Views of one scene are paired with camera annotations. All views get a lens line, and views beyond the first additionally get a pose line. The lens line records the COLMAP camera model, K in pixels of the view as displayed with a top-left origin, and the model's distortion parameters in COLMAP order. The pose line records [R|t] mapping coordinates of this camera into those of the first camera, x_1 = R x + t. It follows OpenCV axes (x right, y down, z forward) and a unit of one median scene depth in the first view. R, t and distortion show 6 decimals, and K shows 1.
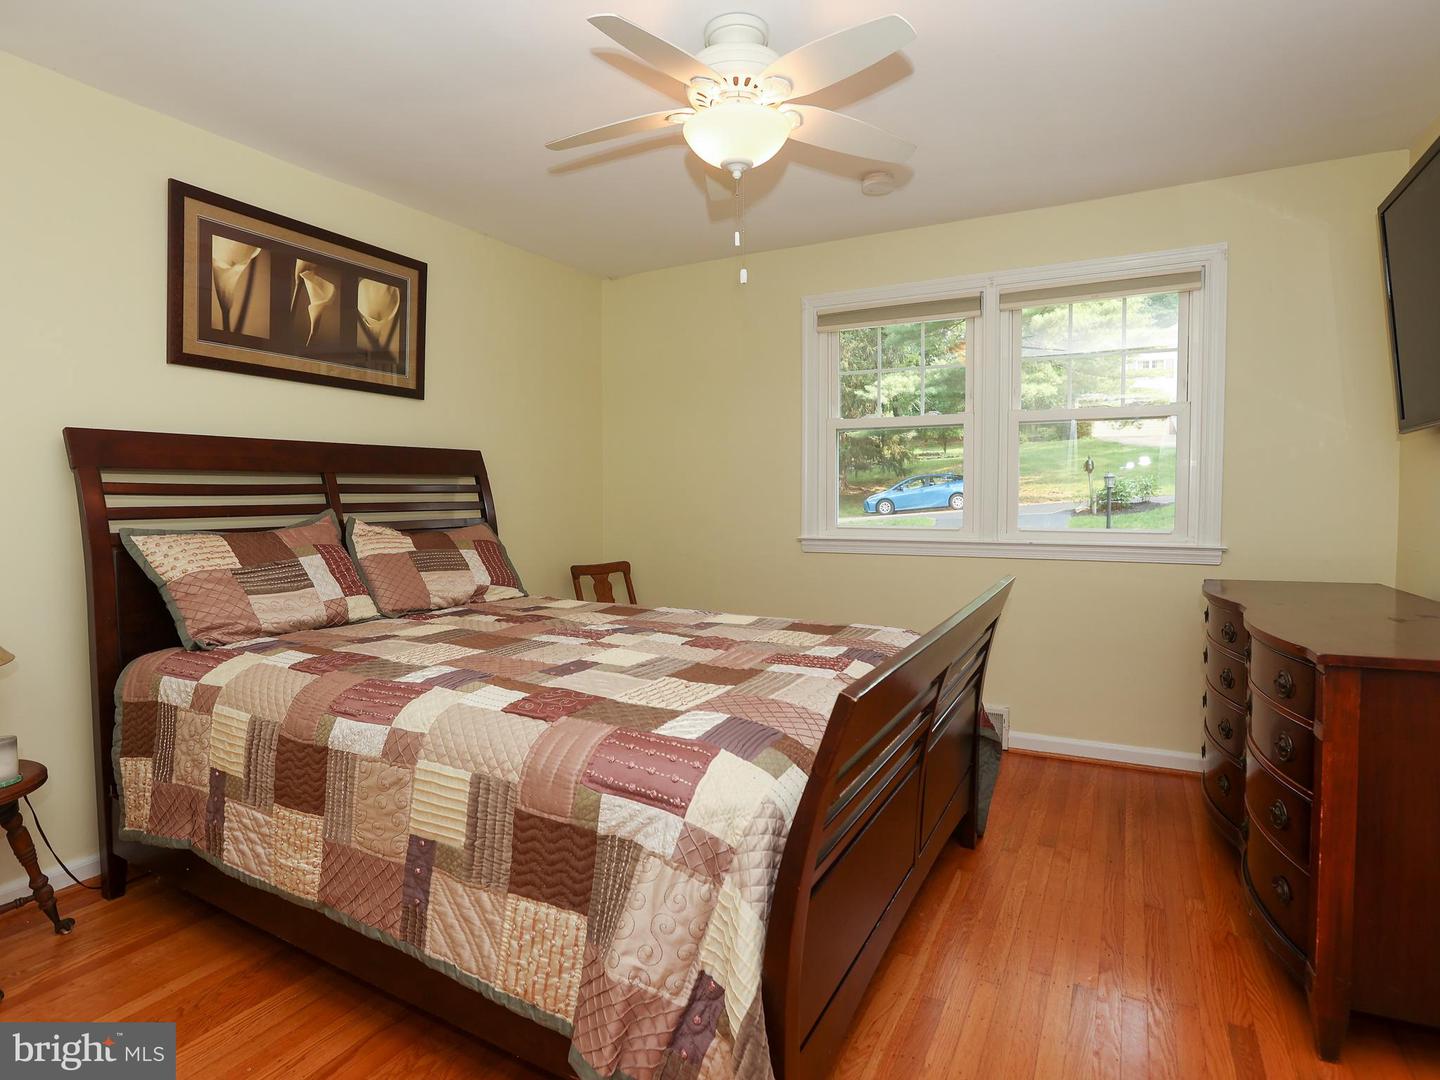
lens RADIAL K [[778.3, 0, 722.6], [0, 778.3, 529.3], [0, 0, 1]] dist [-0.062945, 0.030366]
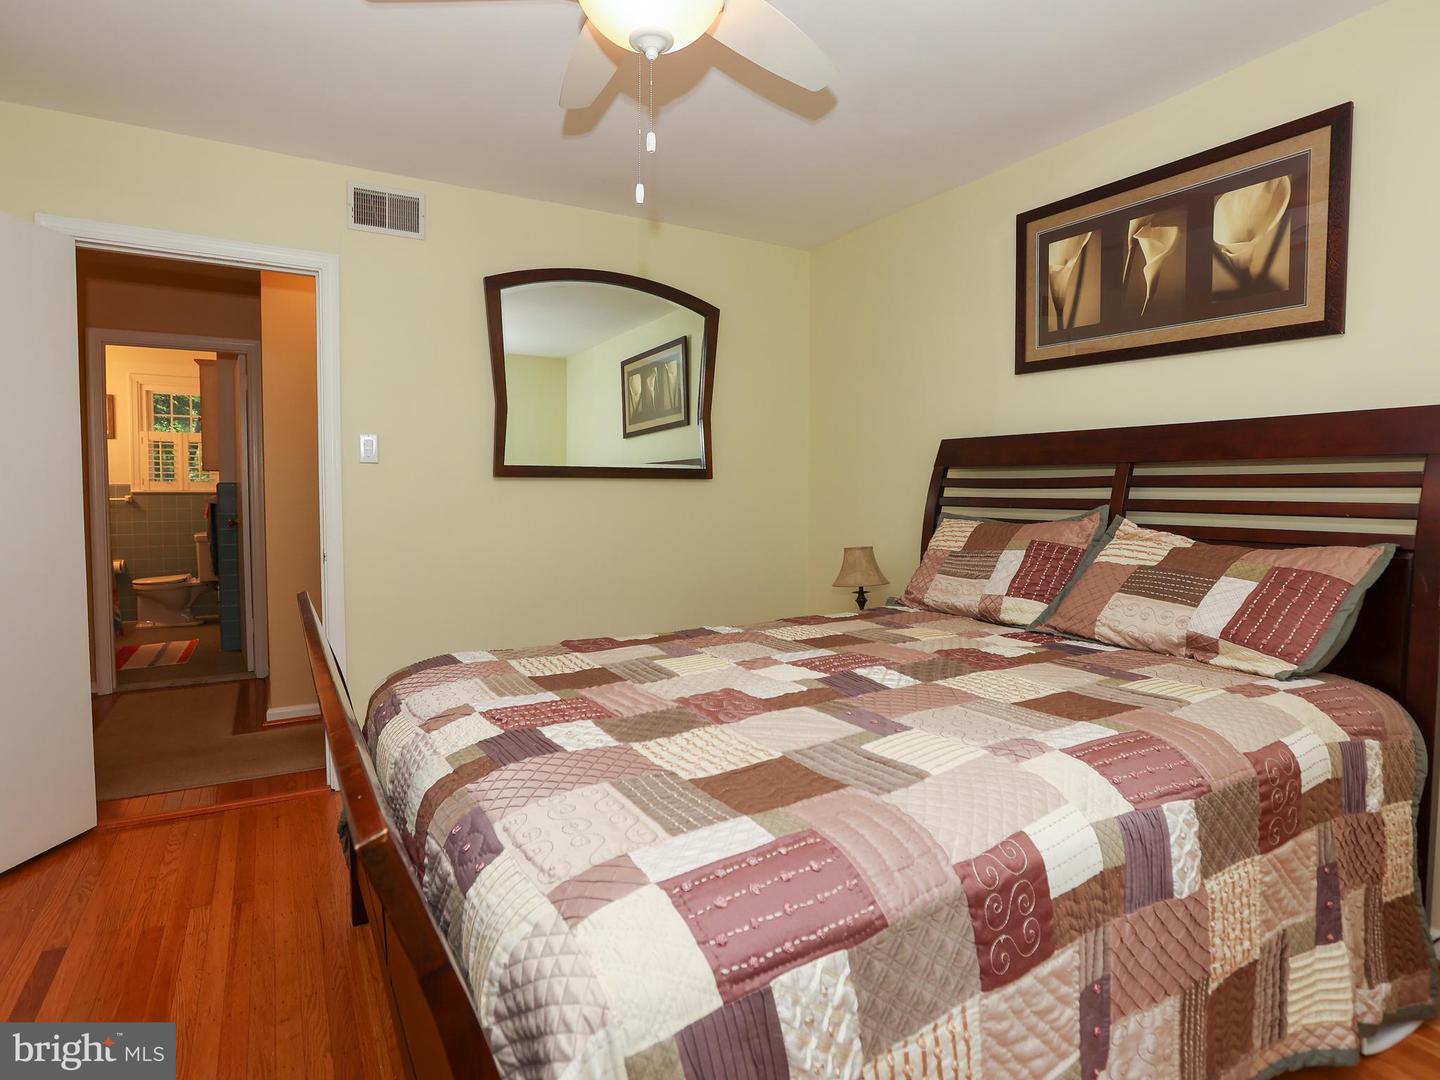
lens RADIAL K [[741.7, 0, 702.0], [0, 741.7, 529.7], [0, 0, 1]] dist [-0.055993, 0.024241]
pose [[-0.526633, 0.051377, -0.848539, 0.474927], [-0.040452, 0.995527, 0.085382, -0.056174], [0.849130, 0.079290, -0.522199, 1.153813]]
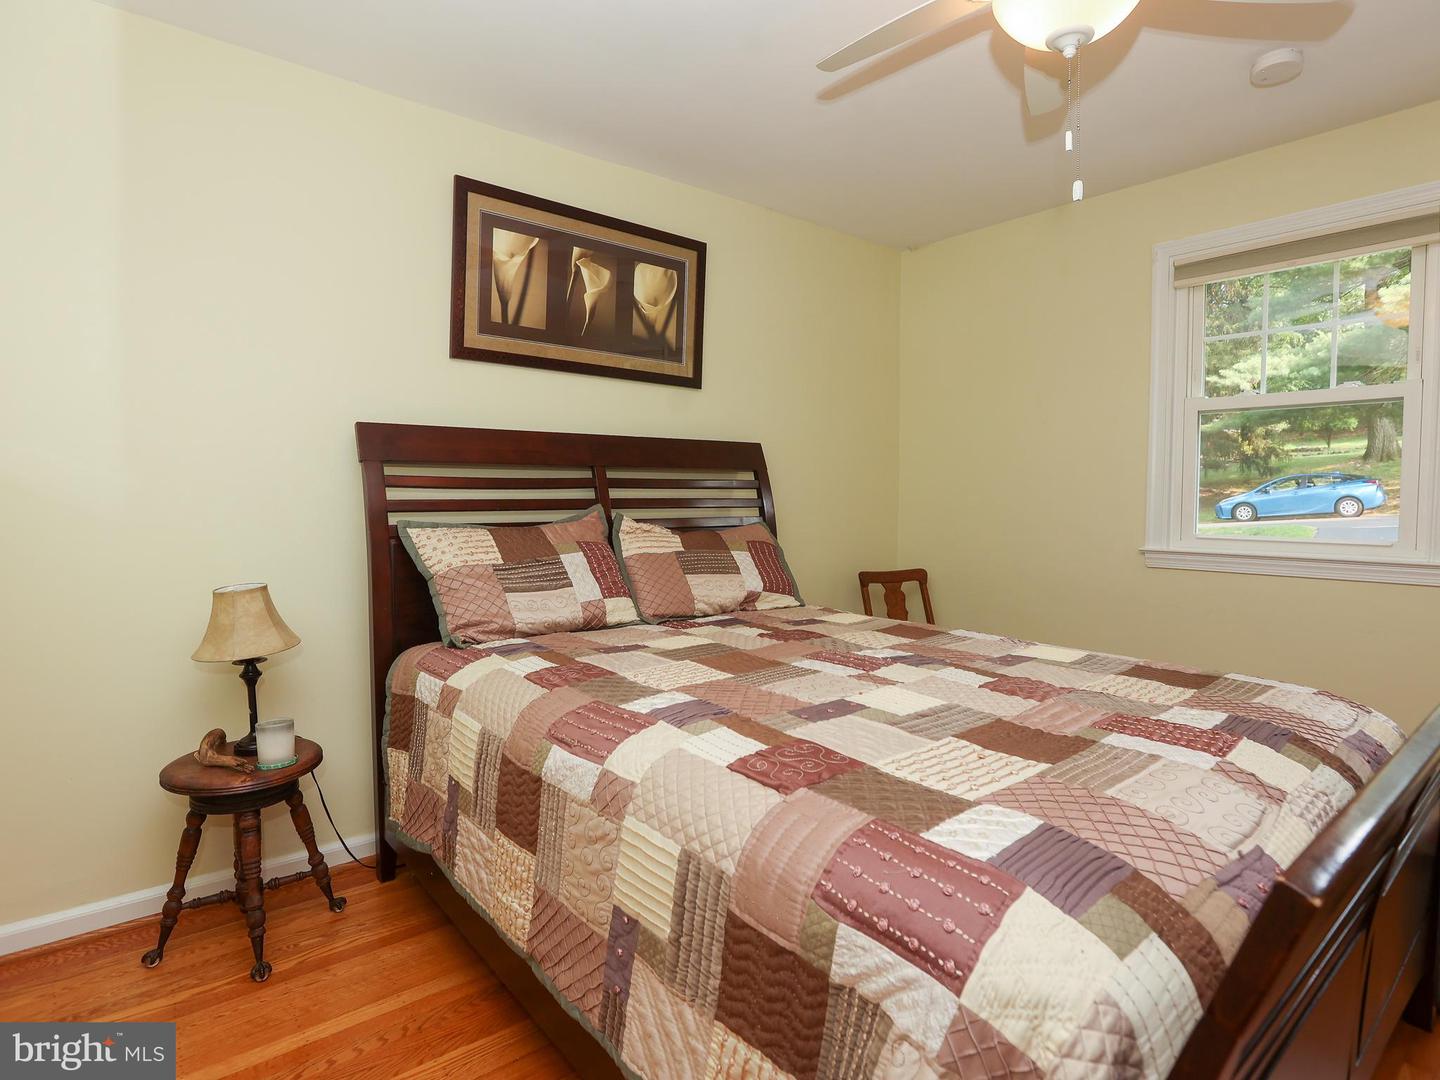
lens RADIAL K [[778.3, 0, 722.6], [0, 778.3, 529.3], [0, 0, 1]] dist [-0.062945, 0.030366]
pose [[0.924315, 0.024335, -0.380853, -0.000629], [-0.024343, 0.999692, 0.004798, -0.004223], [0.380852, 0.004836, 0.924623, 0.182869]]
